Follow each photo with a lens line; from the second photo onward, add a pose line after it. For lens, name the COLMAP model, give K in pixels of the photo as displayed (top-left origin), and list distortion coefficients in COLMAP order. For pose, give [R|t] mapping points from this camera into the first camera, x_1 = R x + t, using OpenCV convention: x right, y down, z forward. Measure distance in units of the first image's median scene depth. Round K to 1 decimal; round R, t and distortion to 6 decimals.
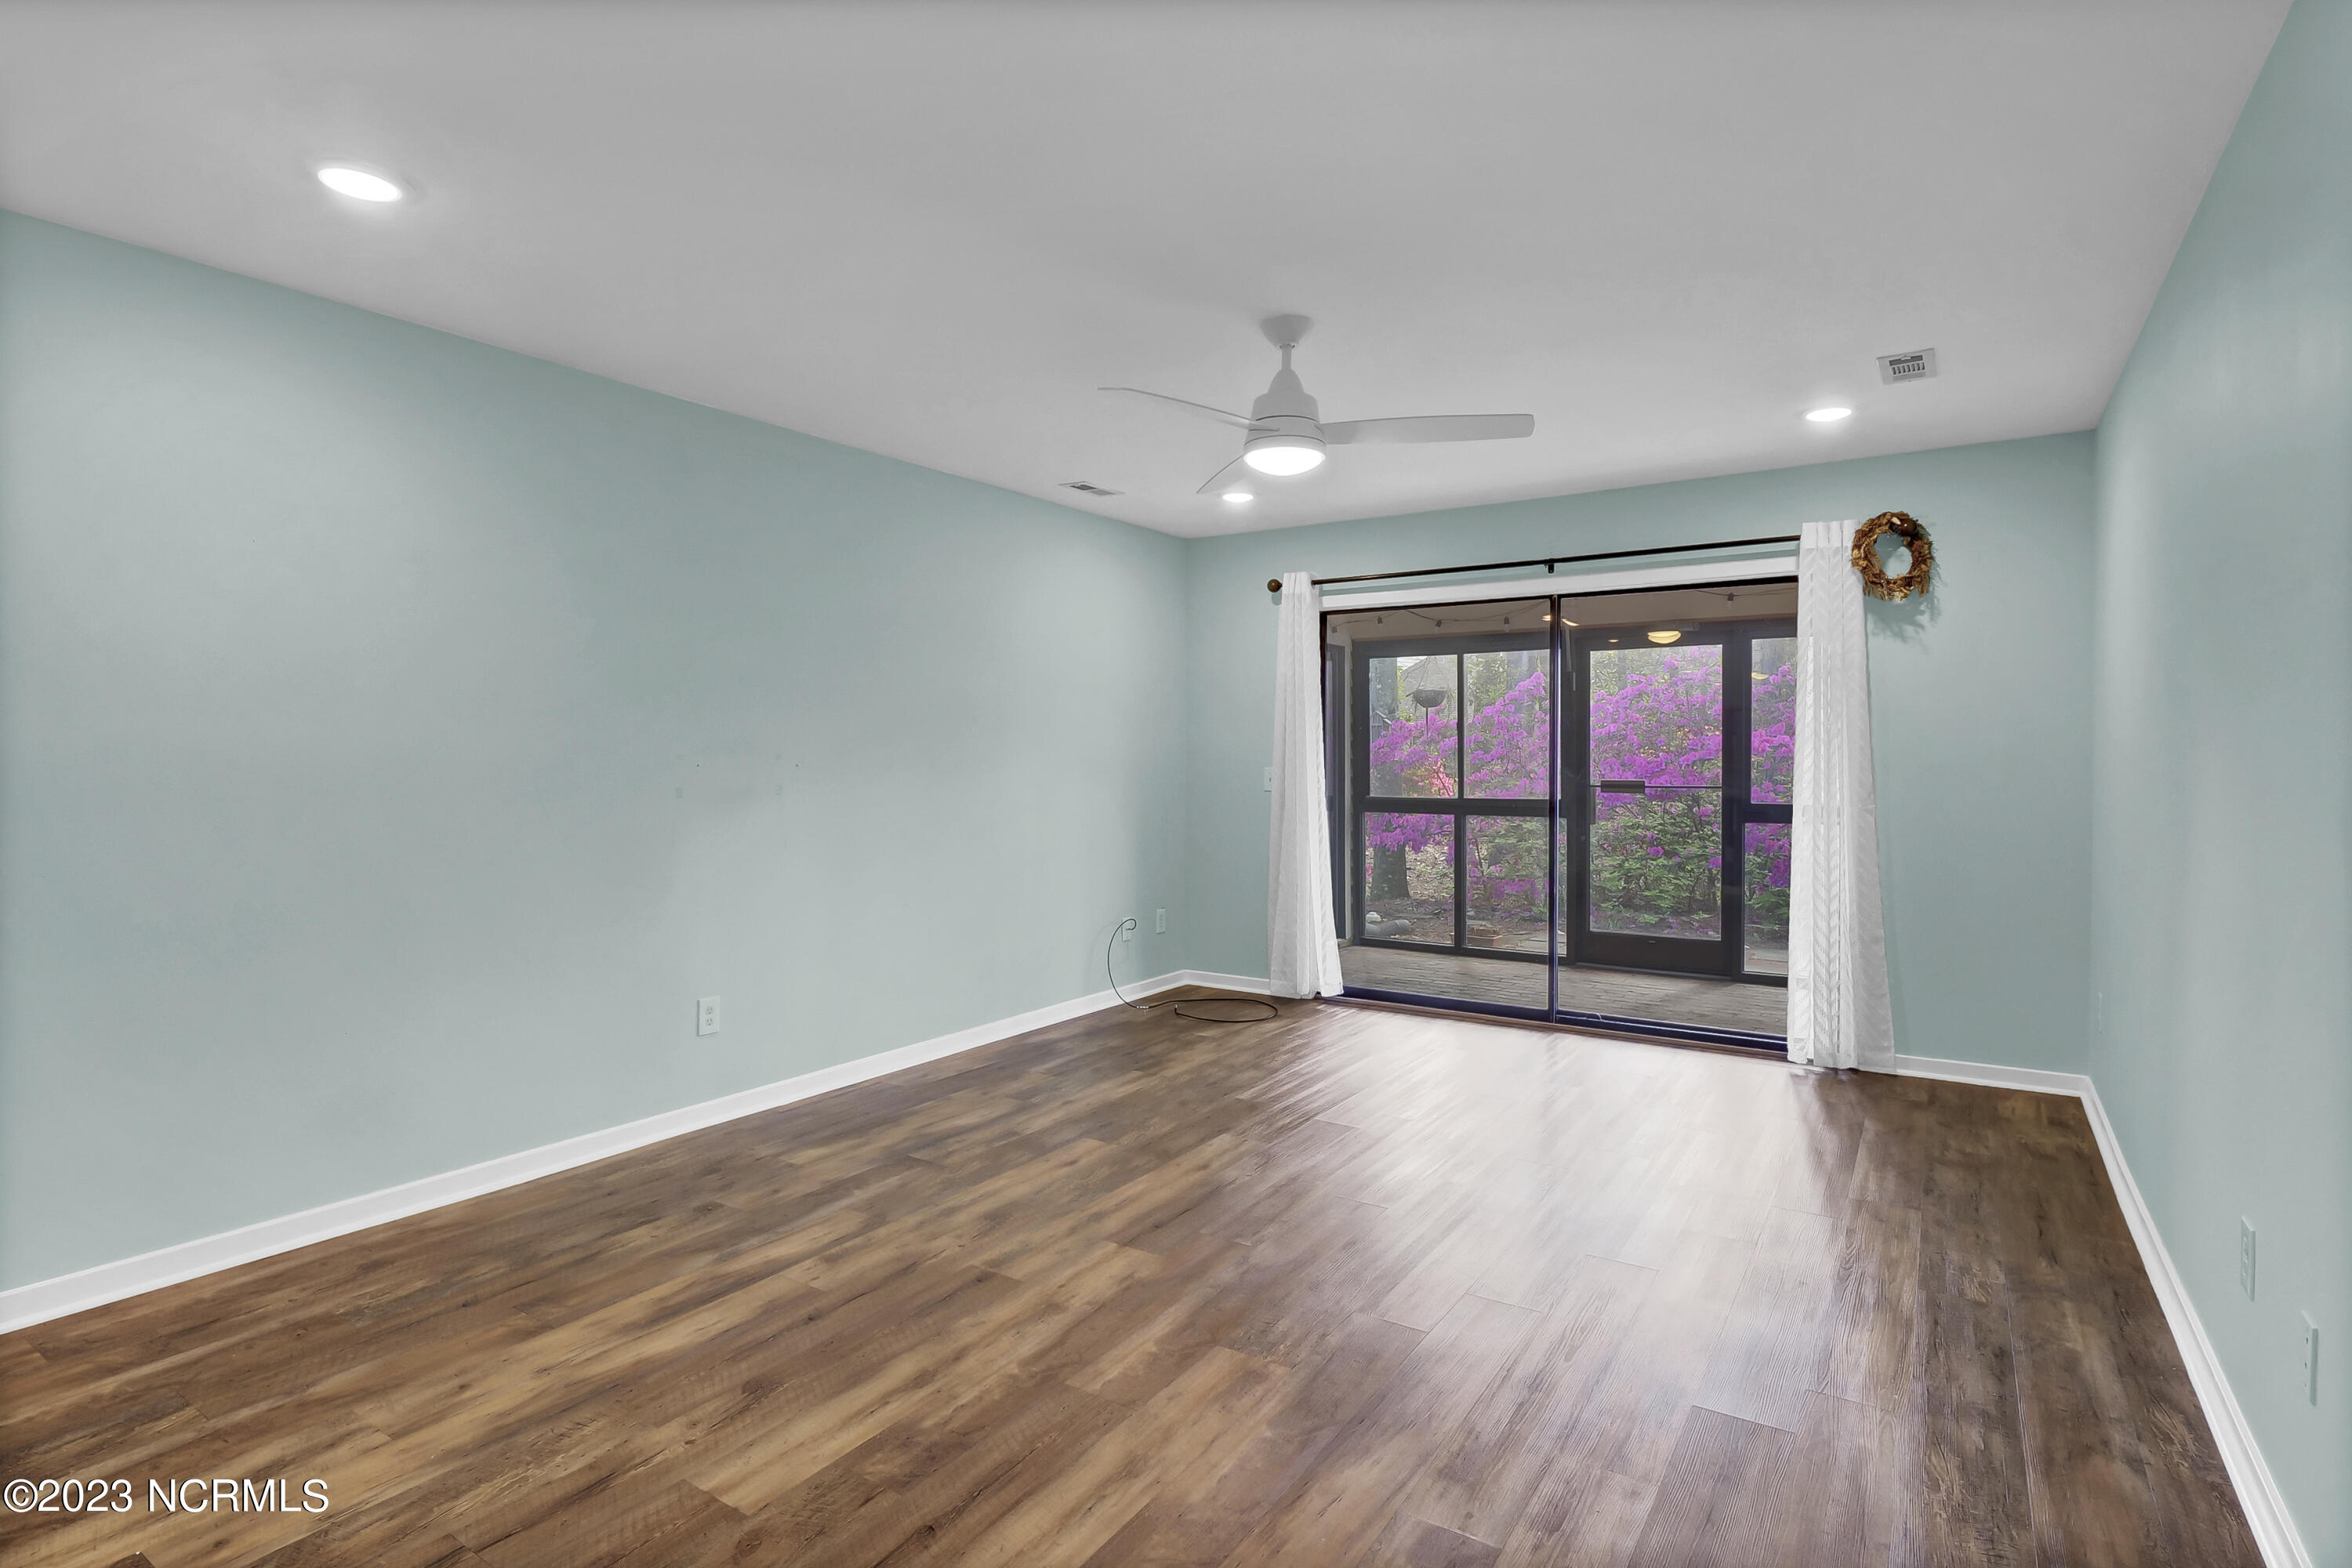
lens RADIAL K [[1178.0, 0, 1175.2], [0, 1178.0, 770.9], [0, 0, 1]] dist [-0.002557, -0.005180]
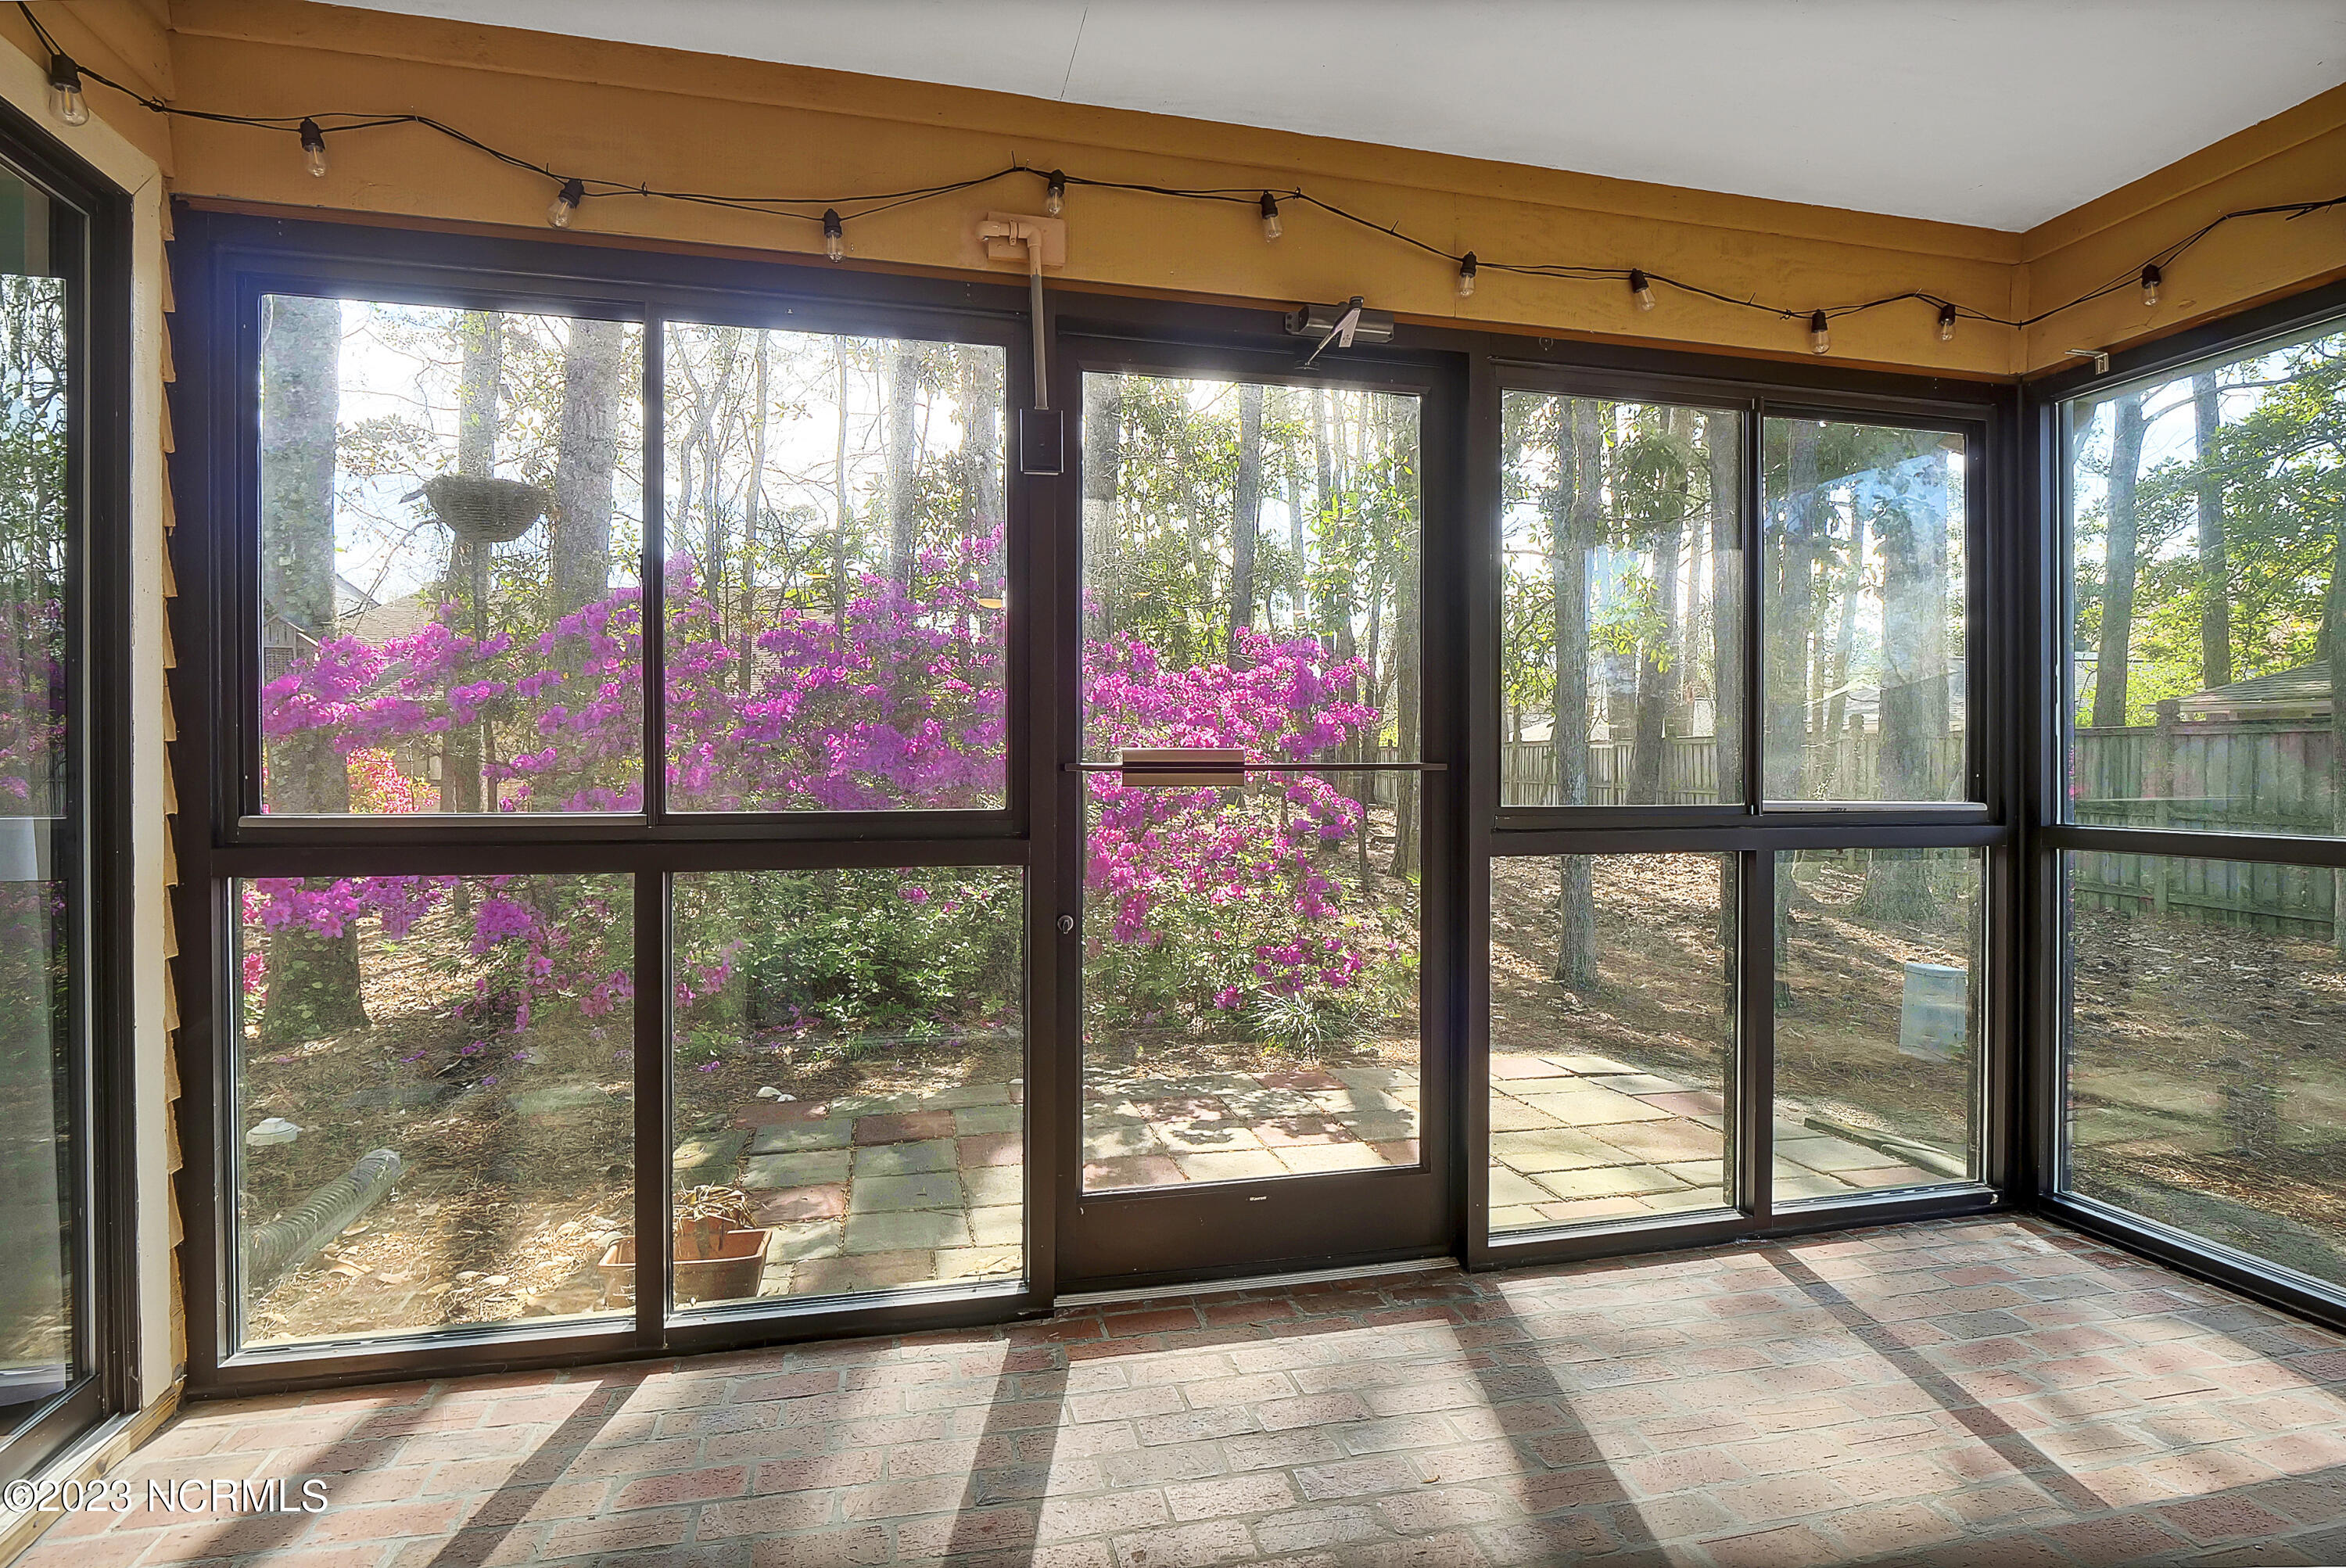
lens RADIAL K [[1175.1, 0, 1172.2], [0, 1175.1, 770.9], [0, 0, 1]] dist [-0.002557, -0.005180]
pose [[0.674063, -0.003076, 0.738668, 0.196648], [0.005955, 0.999981, -0.001269, 0.022545], [-0.738650, 0.005254, 0.674068, 1.231084]]
